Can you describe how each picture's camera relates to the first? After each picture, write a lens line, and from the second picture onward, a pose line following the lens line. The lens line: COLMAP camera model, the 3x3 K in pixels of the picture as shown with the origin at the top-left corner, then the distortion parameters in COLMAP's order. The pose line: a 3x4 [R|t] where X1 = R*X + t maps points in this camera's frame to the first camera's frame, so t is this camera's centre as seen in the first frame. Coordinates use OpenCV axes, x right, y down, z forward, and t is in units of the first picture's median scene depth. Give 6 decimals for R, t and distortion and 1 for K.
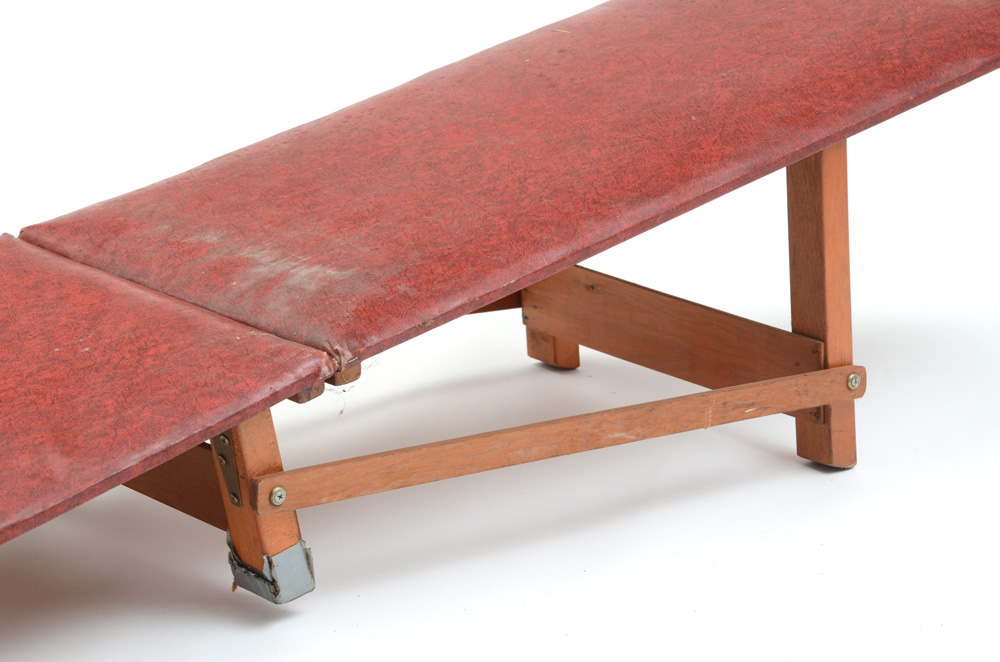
lens RADIAL K [[3413.3, 0, 492.6], [0, 3413.3, 336.9], [0, 0, 1]] dist [0.951999, 0.000000]
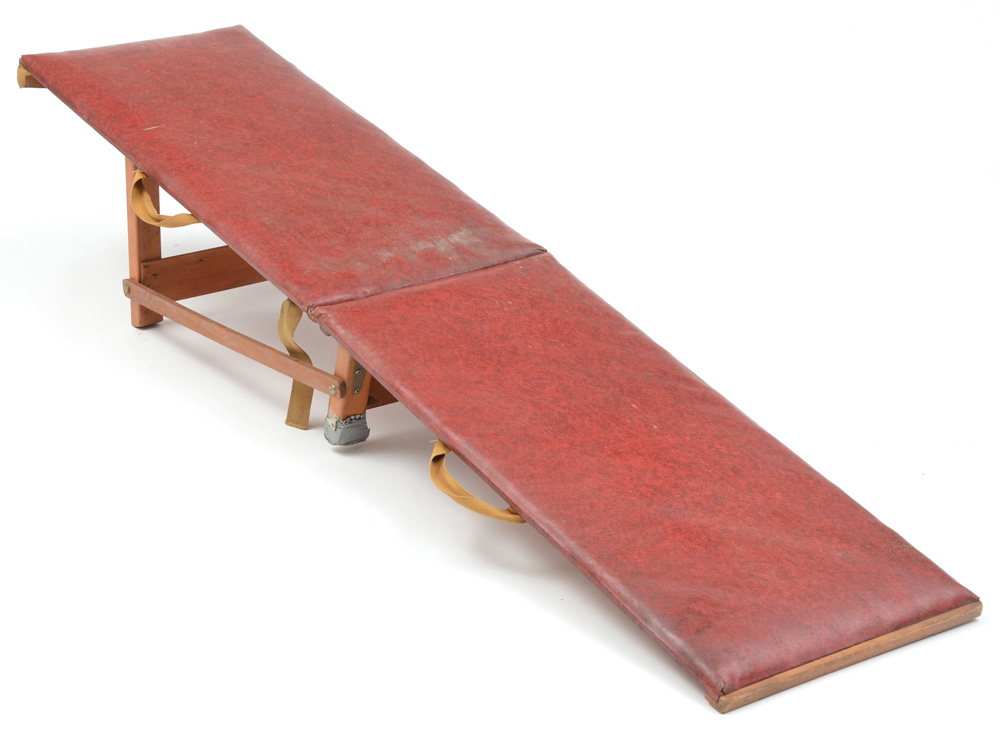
lens RADIAL K [[2319.7, 0, 500.5], [0, 2319.7, 372.5], [0, 0, 1]] dist [0.169607, 0.000000]
pose [[0.121401, -0.403597, 0.906847, -1.198511], [0.301291, 0.885484, 0.353754, -0.385040], [-0.945772, 0.230279, 0.229099, 0.682441]]
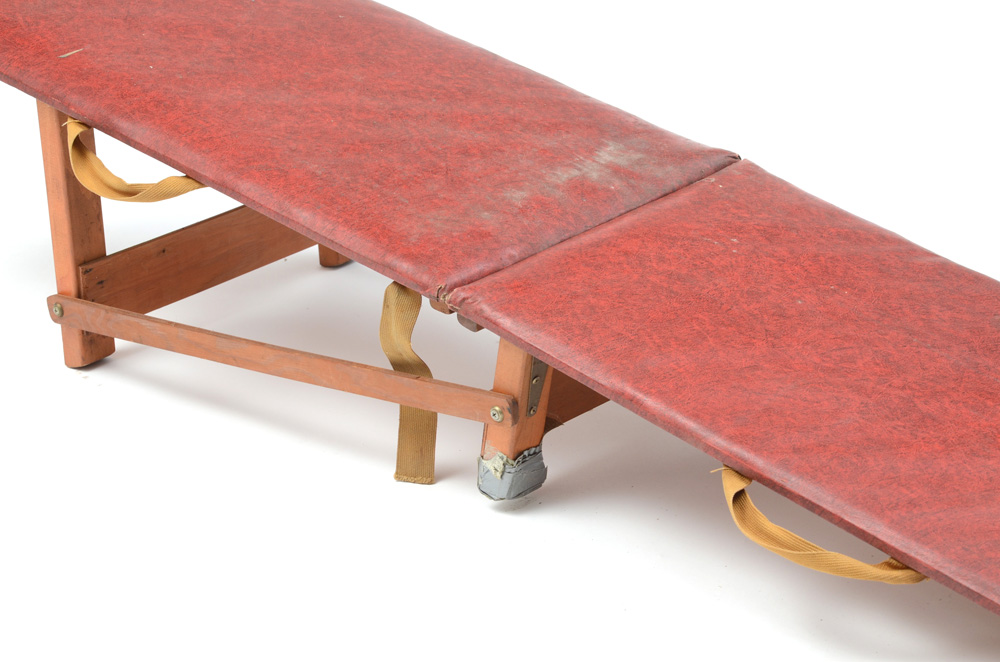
lens RADIAL K [[2849.7, 0, 495.3], [0, 2849.7, 328.5], [0, 0, 1]] dist [0.653173, 0.000000]
pose [[-0.065231, -0.397980, 0.915072, -0.975195], [0.372991, 0.840830, 0.392279, -0.369553], [-0.925539, 0.366902, 0.093594, 0.936064]]
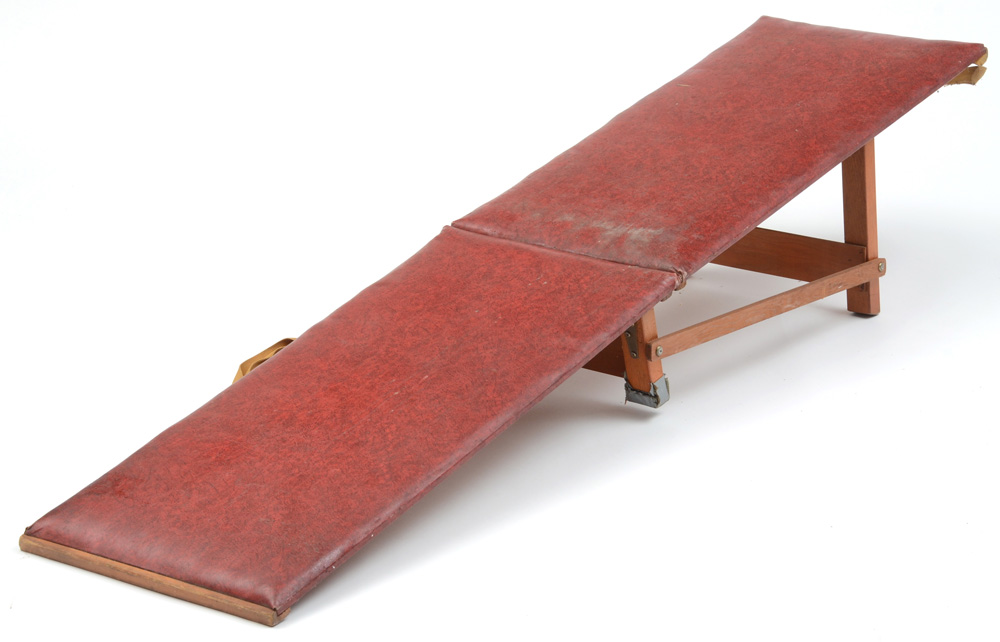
lens RADIAL K [[2812.0, 0, 509.8], [0, 2812.0, 301.6], [0, 0, 1]] dist [0.590870, 0.000000]
pose [[0.977509, -0.087880, 0.191713, -0.405695], [0.084968, 0.996109, 0.023376, -0.022256], [-0.193022, -0.006560, 0.981173, -0.470845]]
